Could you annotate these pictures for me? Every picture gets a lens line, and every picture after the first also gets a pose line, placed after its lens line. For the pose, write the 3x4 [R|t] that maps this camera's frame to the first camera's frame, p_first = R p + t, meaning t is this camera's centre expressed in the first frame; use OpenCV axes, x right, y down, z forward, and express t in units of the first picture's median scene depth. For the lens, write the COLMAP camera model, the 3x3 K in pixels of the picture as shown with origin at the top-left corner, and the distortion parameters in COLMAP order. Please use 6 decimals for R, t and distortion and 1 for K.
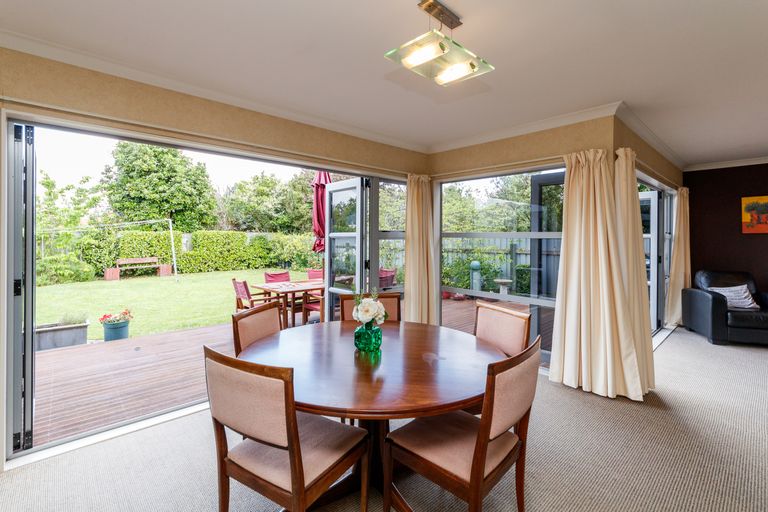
lens RADIAL K [[355.7, 0, 385.4], [0, 355.7, 245.6], [0, 0, 1]] dist [-0.001015, 0.000039]
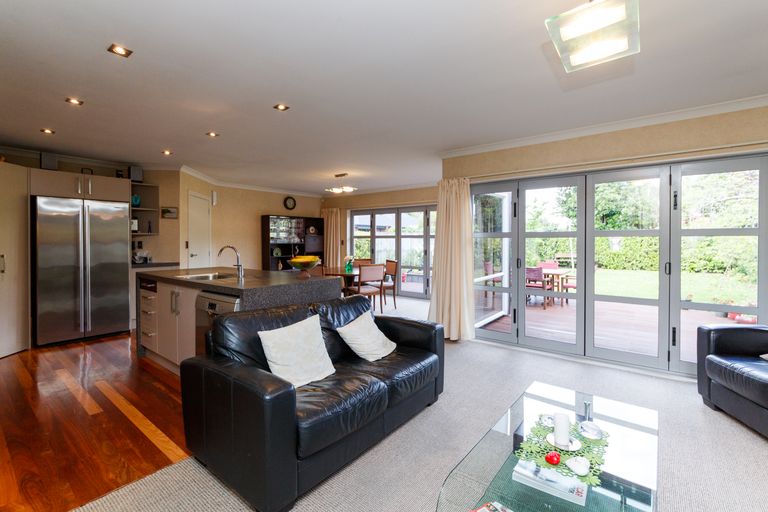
lens RADIAL K [[355.7, 0, 385.4], [0, 355.7, 245.6], [0, 0, 1]] dist [-0.001015, 0.000039]
pose [[0.134852, 0.016550, -0.990727, 0.484578], [-0.019329, 0.999714, 0.014069, -0.000077], [0.990677, 0.017252, 0.135134, 0.122545]]
